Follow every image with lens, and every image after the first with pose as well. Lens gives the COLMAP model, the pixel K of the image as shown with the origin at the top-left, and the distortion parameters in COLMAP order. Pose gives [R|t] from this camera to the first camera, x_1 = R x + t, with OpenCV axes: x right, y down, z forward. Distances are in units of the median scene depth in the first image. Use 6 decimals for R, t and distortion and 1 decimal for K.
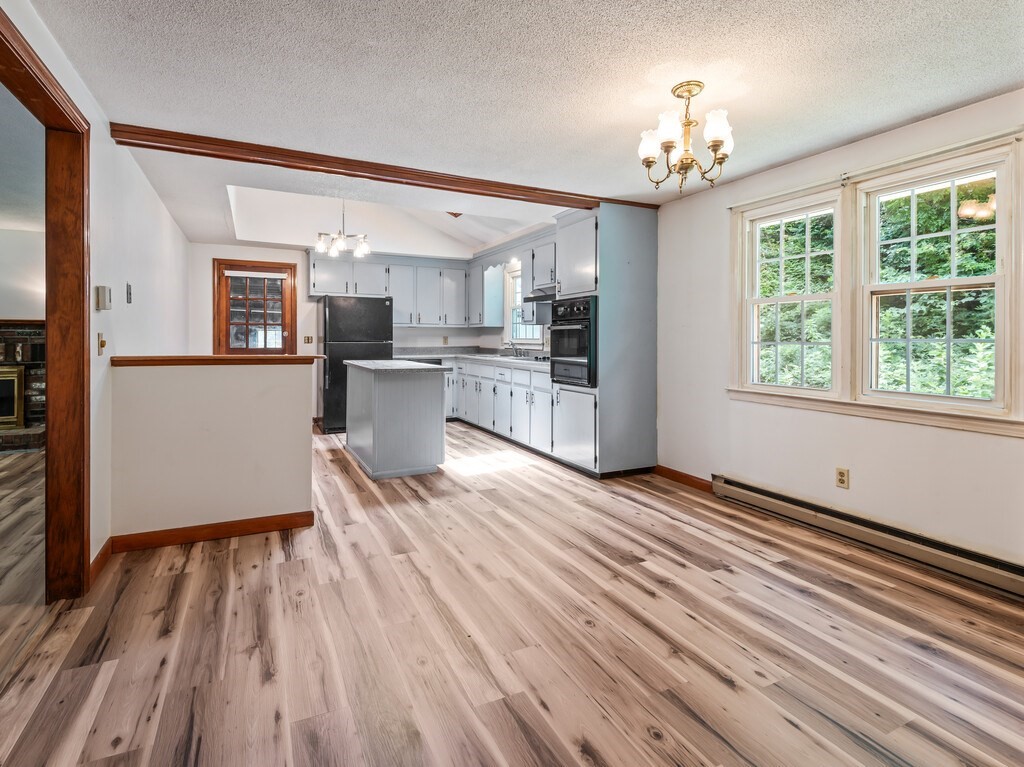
lens RADIAL K [[516.6, 0, 482.7], [0, 516.6, 337.5], [0, 0, 1]] dist [0.031156, -0.016470]
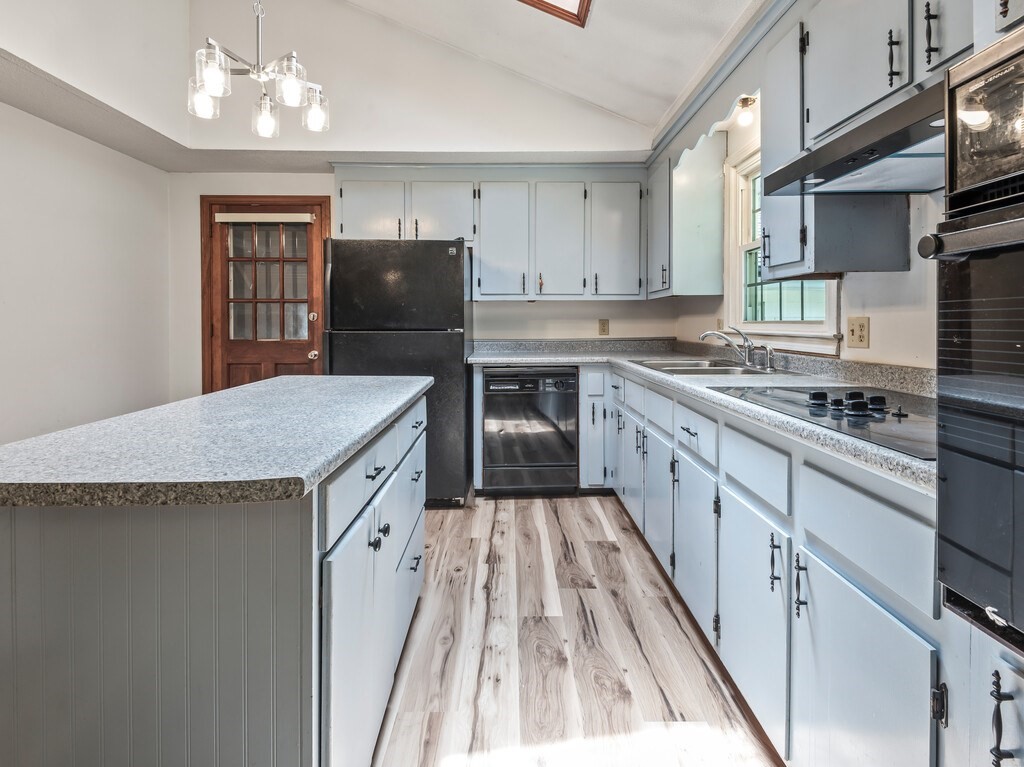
lens RADIAL K [[516.6, 0, 509.4], [0, 516.6, 327.3], [0, 0, 1]] dist [0.031156, -0.016470]
pose [[0.917351, -0.002468, -0.398073, 0.051831], [0.005954, 0.999954, 0.007522, 0.002033], [0.398036, -0.009271, 0.917323, 0.548933]]
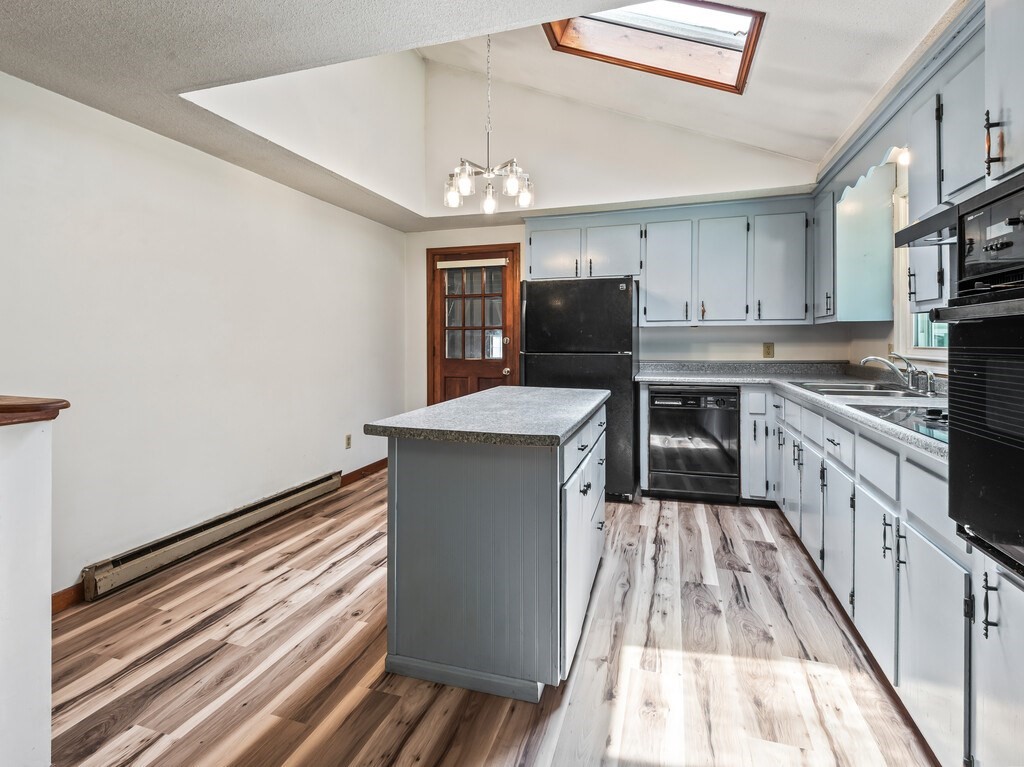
lens RADIAL K [[516.6, 0, 504.7], [0, 516.6, 343.1], [0, 0, 1]] dist [0.031156, -0.016470]
pose [[0.748998, -0.003366, -0.662563, 0.093153], [0.005239, 0.999986, 0.000843, -0.003891], [0.662551, -0.004102, 0.749006, 0.454589]]
